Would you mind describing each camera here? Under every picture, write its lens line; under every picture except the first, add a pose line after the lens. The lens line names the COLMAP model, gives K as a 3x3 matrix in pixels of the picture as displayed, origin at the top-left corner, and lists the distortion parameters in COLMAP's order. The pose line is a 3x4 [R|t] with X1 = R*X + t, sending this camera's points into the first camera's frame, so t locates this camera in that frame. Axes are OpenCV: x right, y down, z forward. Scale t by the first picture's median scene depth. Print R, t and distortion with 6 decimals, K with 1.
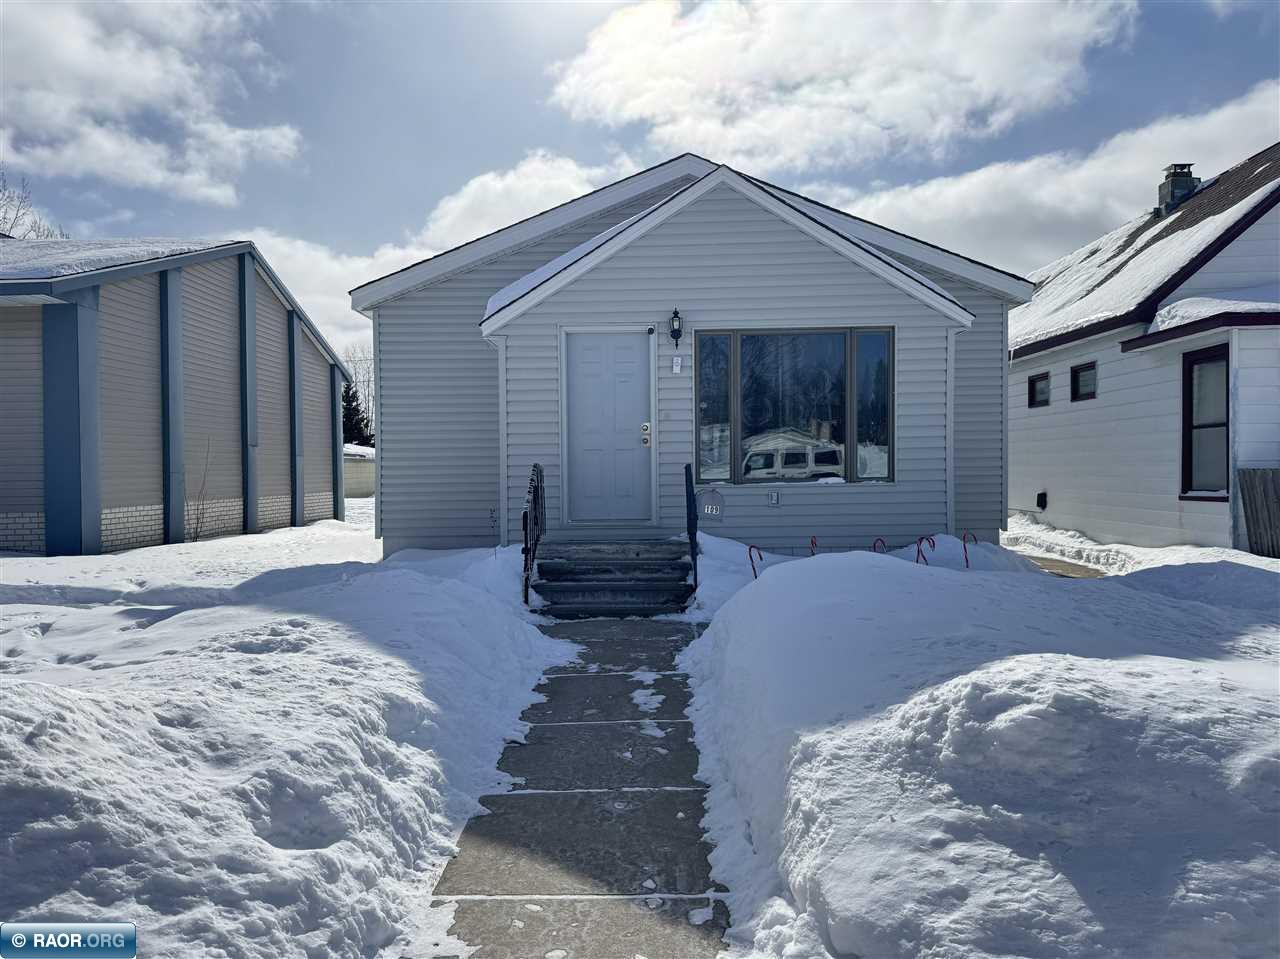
lens RADIAL K [[890.3, 0, 640.0], [0, 890.3, 479.5], [0, 0, 1]] dist [0.203278, -0.407894]
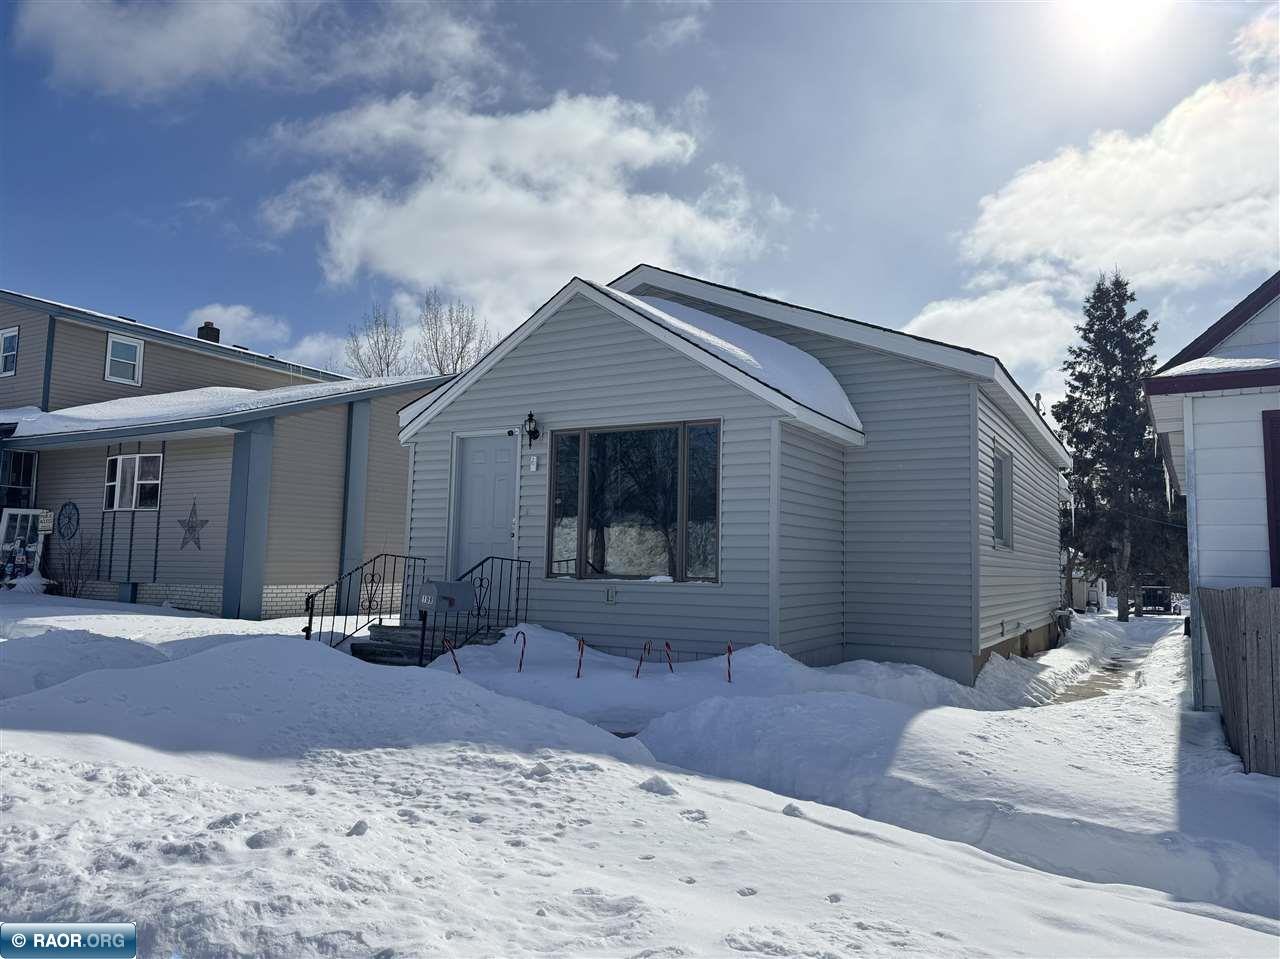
lens RADIAL K [[890.3, 0, 640.0], [0, 890.3, 479.5], [0, 0, 1]] dist [0.203278, -0.407894]
pose [[0.865962, -0.017621, -0.499799, 0.676170], [-0.038067, 0.994157, -0.101006, -0.007432], [0.498659, 0.106493, 0.860232, 0.153423]]
